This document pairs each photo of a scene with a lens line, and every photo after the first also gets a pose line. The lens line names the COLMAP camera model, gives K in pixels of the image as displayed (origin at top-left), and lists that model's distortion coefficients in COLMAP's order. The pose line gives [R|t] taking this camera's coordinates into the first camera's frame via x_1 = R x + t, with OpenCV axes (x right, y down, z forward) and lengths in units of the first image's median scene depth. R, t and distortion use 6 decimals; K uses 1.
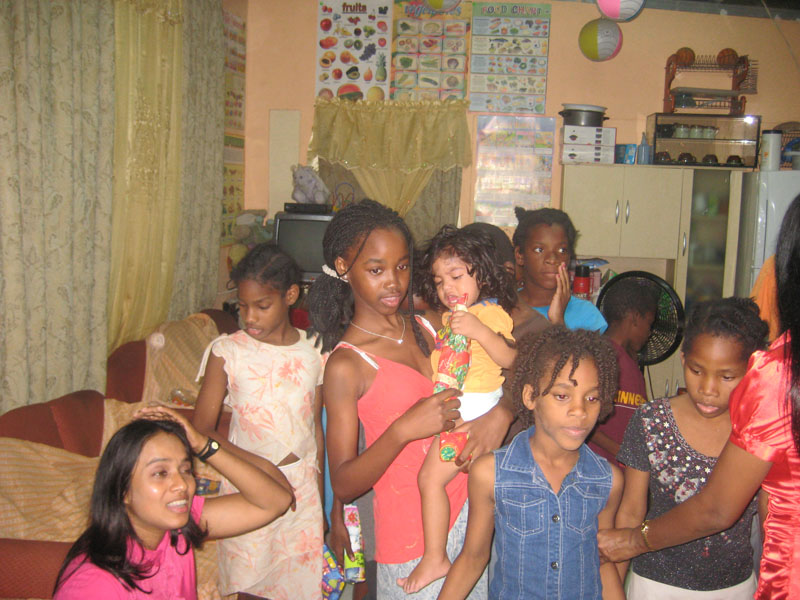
lens RADIAL K [[853.9, 0, 404.2], [0, 853.9, 298.5], [0, 0, 1]] dist [-0.078377, 0.000000]
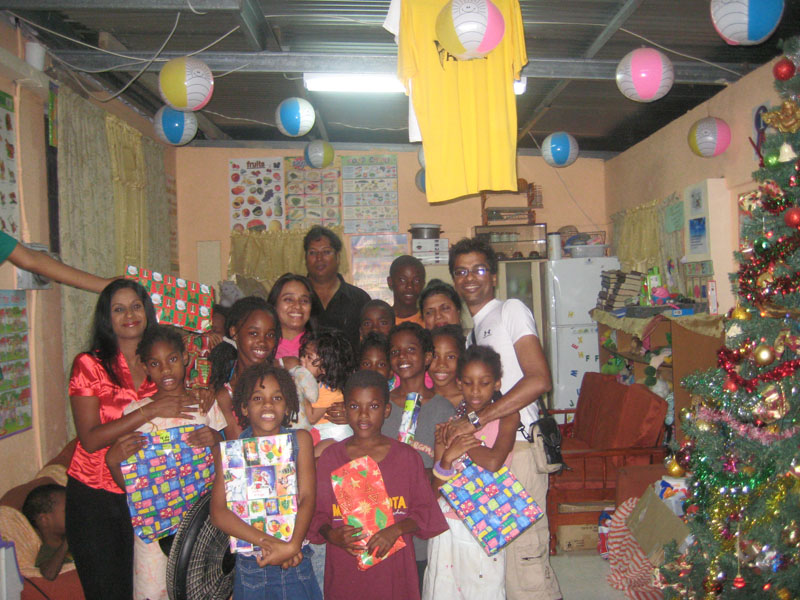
lens RADIAL K [[853.9, 0, 401.5], [0, 853.9, 295.7], [0, 0, 1]] dist [-0.078377, 0.000000]
pose [[0.988918, -0.072182, 0.129731, -0.019537], [0.088615, 0.988100, -0.125723, 0.062962], [-0.119113, 0.135826, 0.983546, -0.365500]]
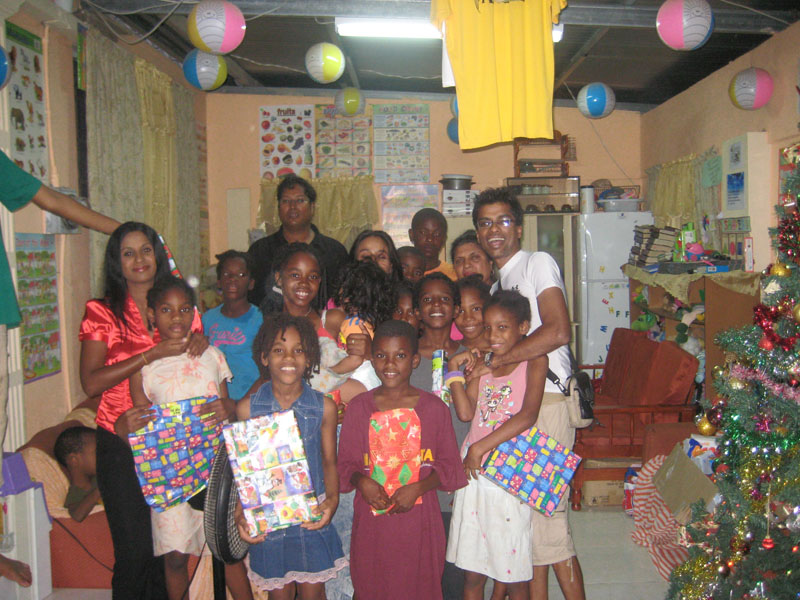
lens RADIAL K [[853.9, 0, 401.7], [0, 853.9, 296.5], [0, 0, 1]] dist [-0.078377, 0.000000]
pose [[0.993946, -0.059431, 0.092408, -0.018416], [0.066210, 0.995197, -0.072111, 0.063959], [-0.087678, 0.077793, 0.993107, -0.356640]]
